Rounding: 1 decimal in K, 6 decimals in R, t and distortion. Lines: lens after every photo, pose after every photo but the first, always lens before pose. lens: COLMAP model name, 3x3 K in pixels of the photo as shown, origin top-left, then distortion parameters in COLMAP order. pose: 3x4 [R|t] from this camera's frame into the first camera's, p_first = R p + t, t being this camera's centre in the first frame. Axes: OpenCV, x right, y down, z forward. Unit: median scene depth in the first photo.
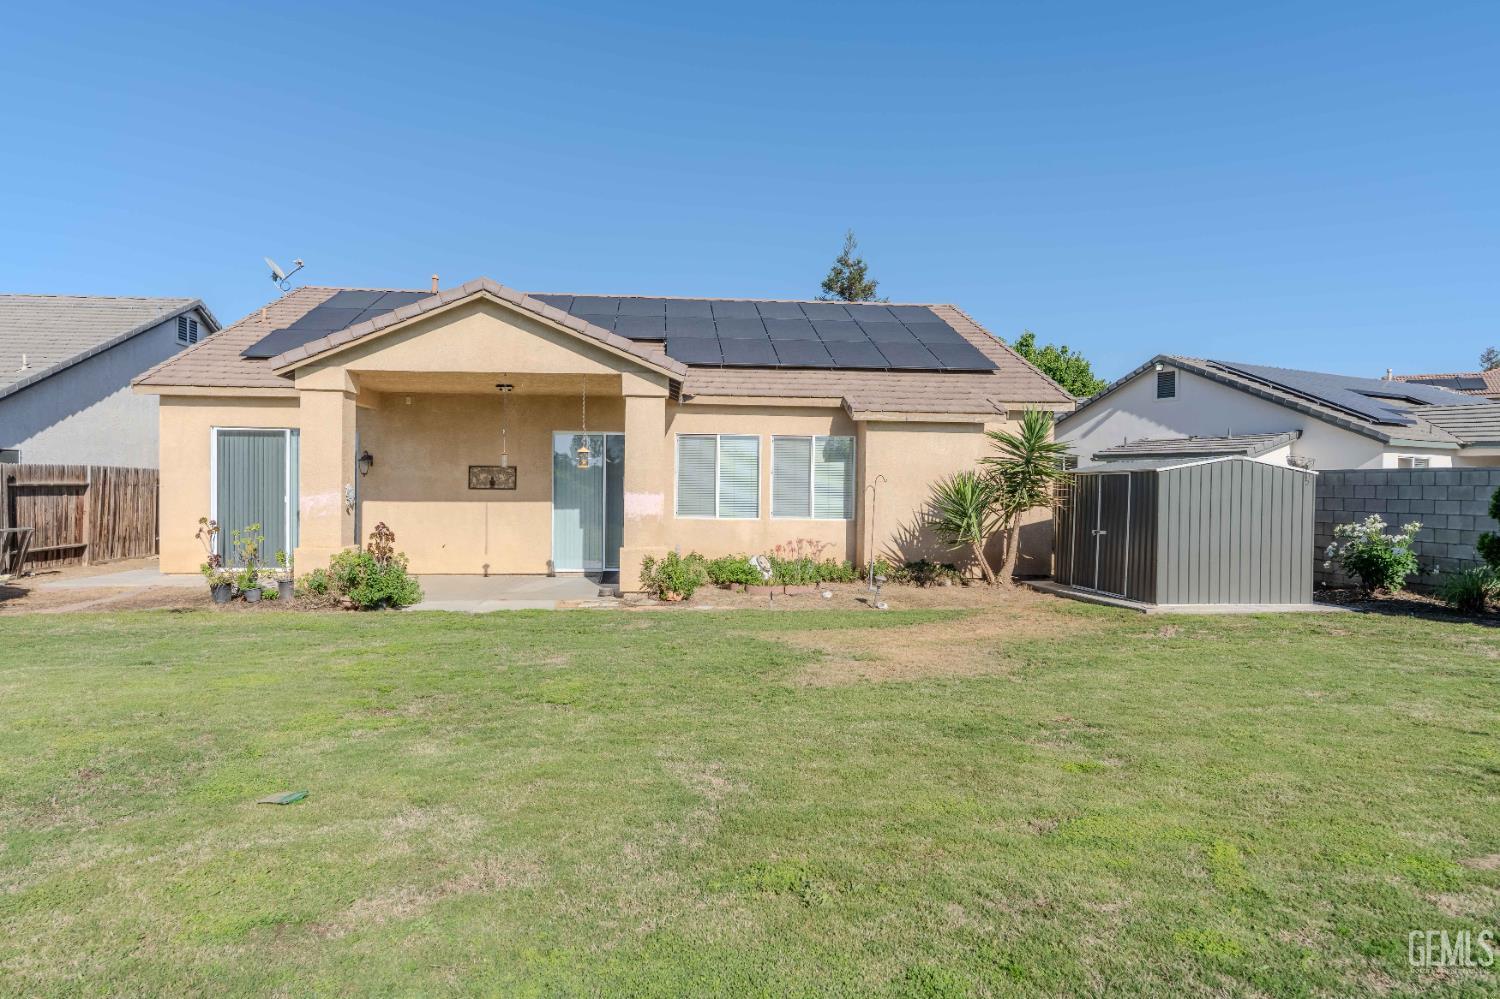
lens RADIAL K [[952.7, 0, 748.8], [0, 952.7, 495.4], [0, 0, 1]] dist [-0.002744, 0.002480]
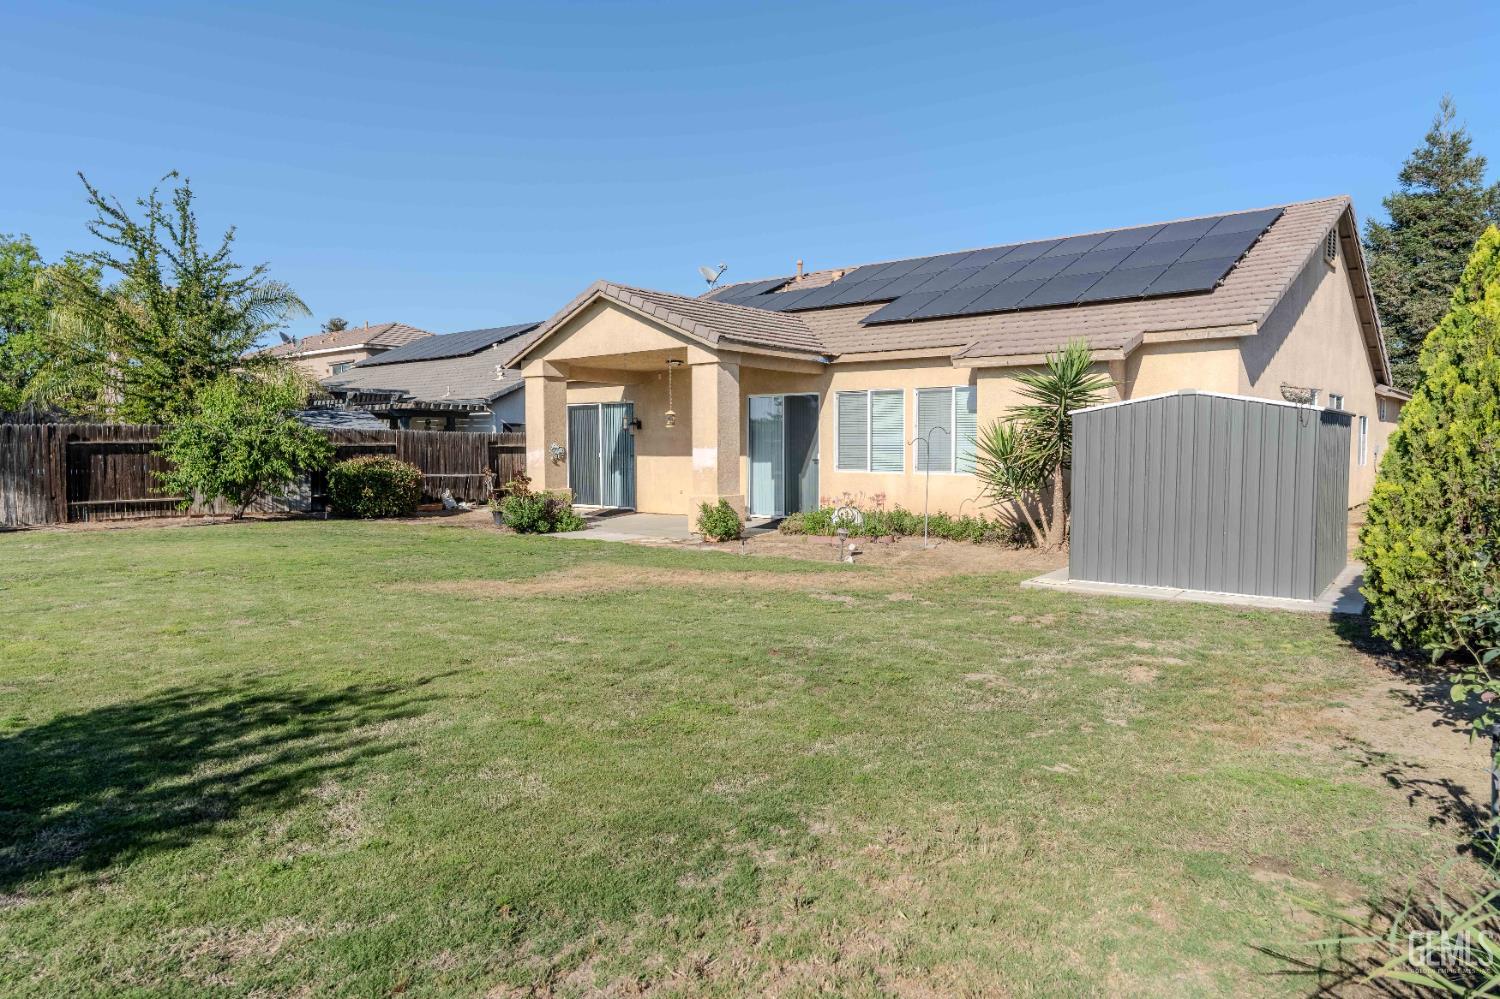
lens RADIAL K [[952.7, 0, 754.4], [0, 952.7, 508.7], [0, 0, 1]] dist [-0.002744, 0.002480]
pose [[0.713358, 0.035611, -0.699895, 0.629360], [0.004750, 0.998439, 0.055642, 0.006177], [0.700784, -0.043017, 0.712075, 0.176859]]
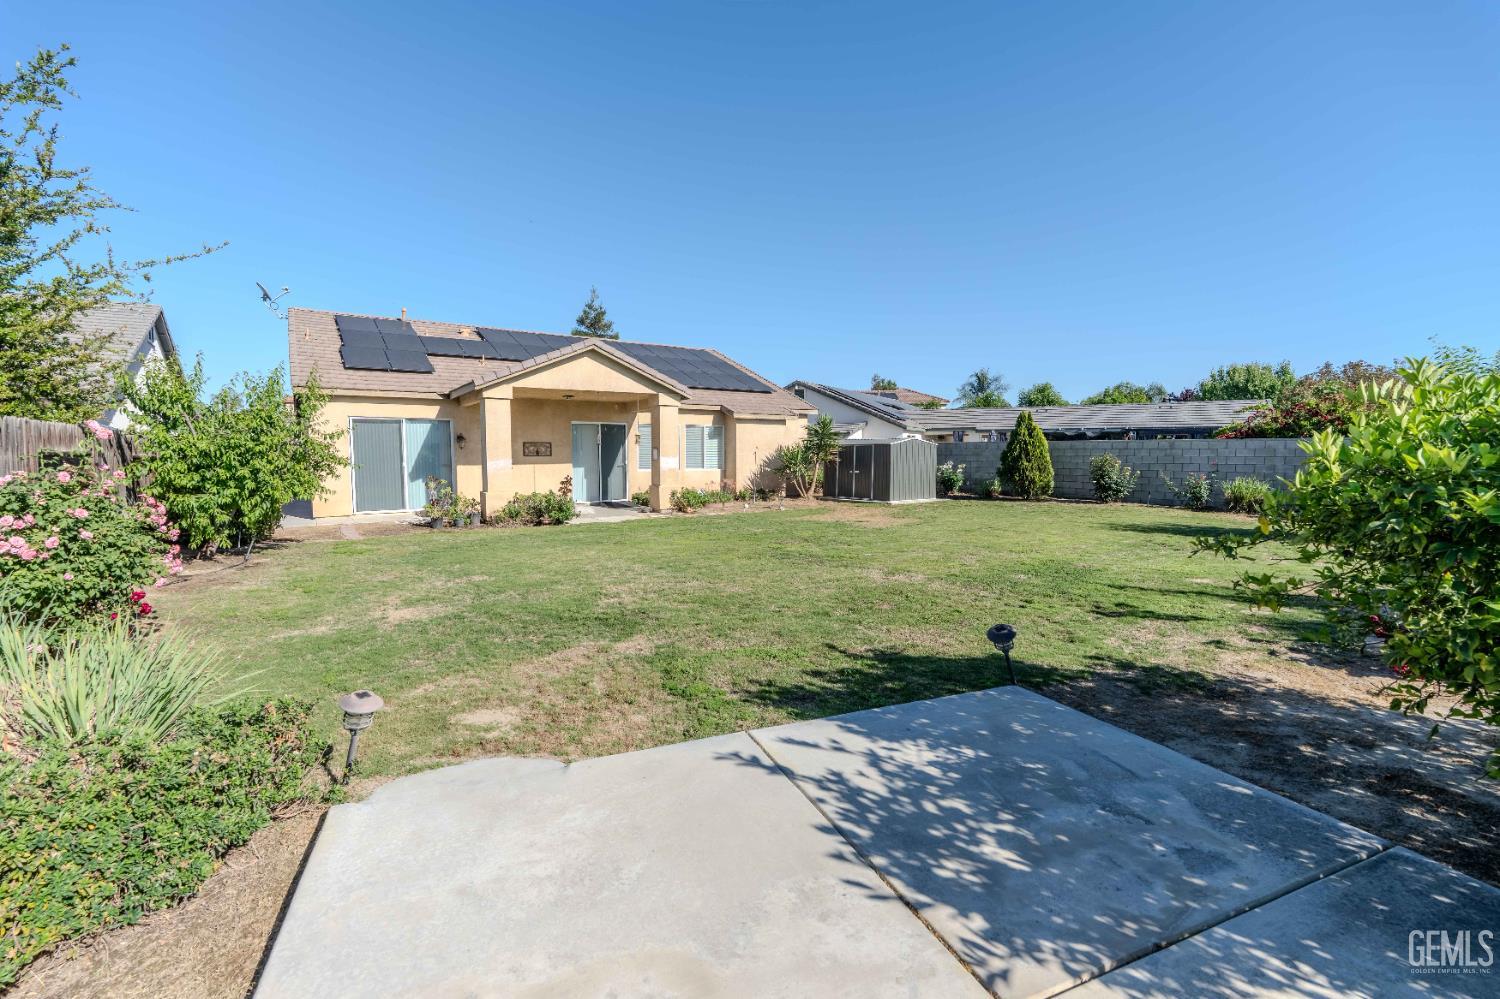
lens RADIAL K [[656.5, 0, 746.0], [0, 656.5, 499.2], [0, 0, 1]] dist [-0.003579, 0.000778]
pose [[0.876302, -0.046190, 0.479543, -0.509670], [0.014792, 0.997504, 0.069050, -0.005255], [-0.481535, -0.053415, 0.874798, -0.187937]]
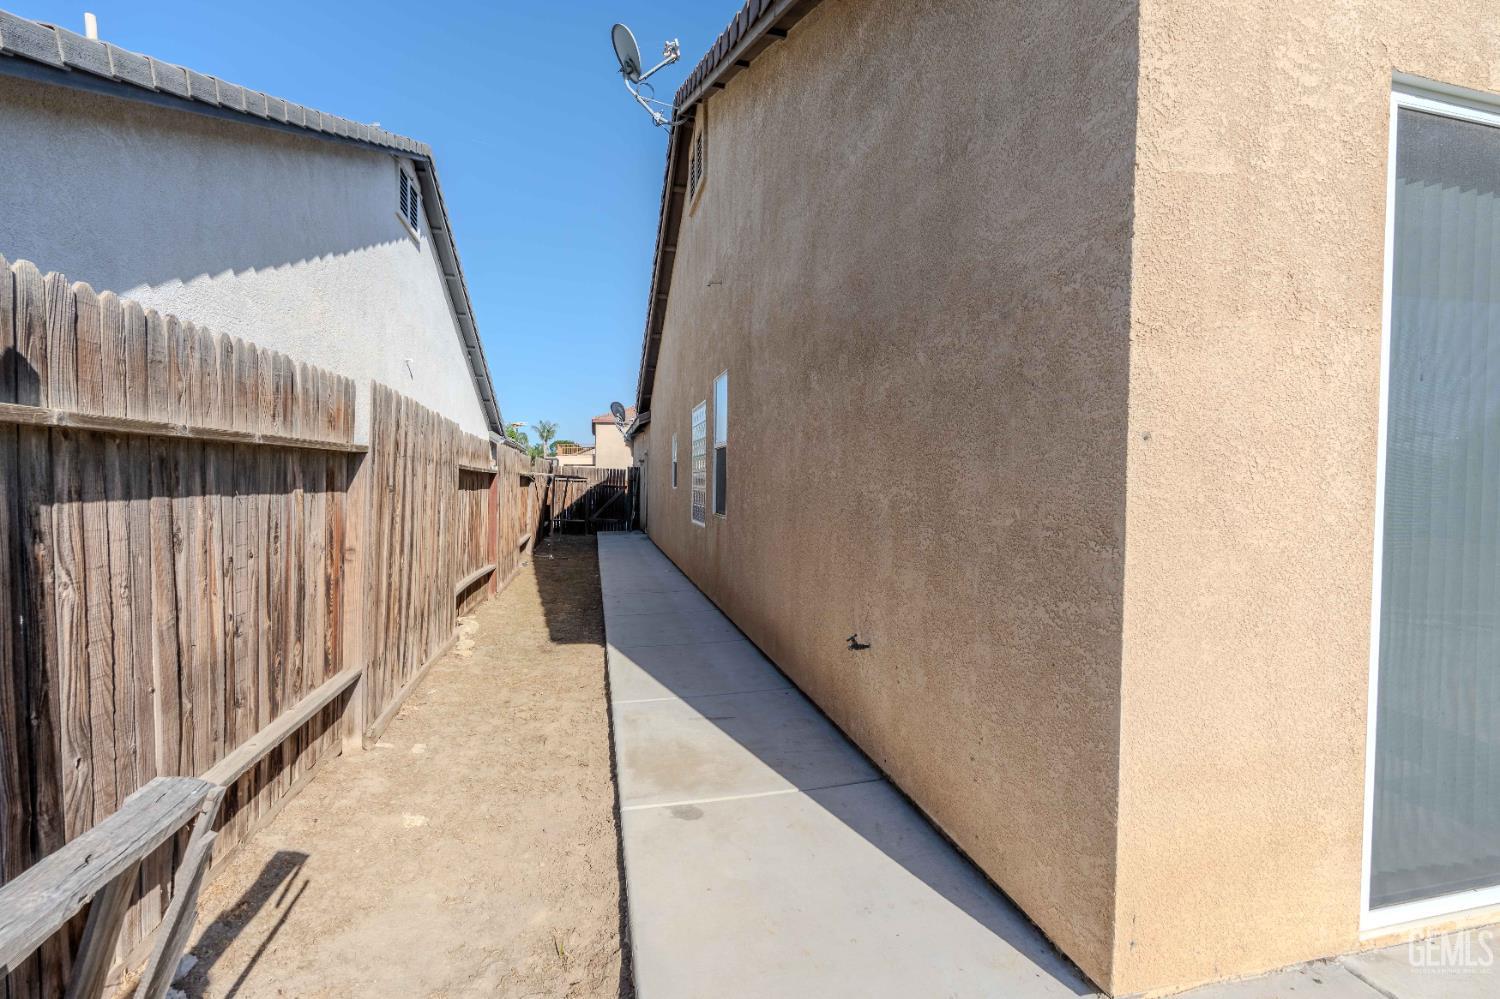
lens RADIAL K [[656.5, 0, 758.8], [0, 656.5, 503.0], [0, 0, 1]] dist [-0.003579, 0.000778]
pose [[0.988463, 0.004044, 0.151407, -0.681080], [-0.007416, 0.999737, 0.021716, -0.001495], [-0.151280, -0.022588, 0.988233, 0.890226]]
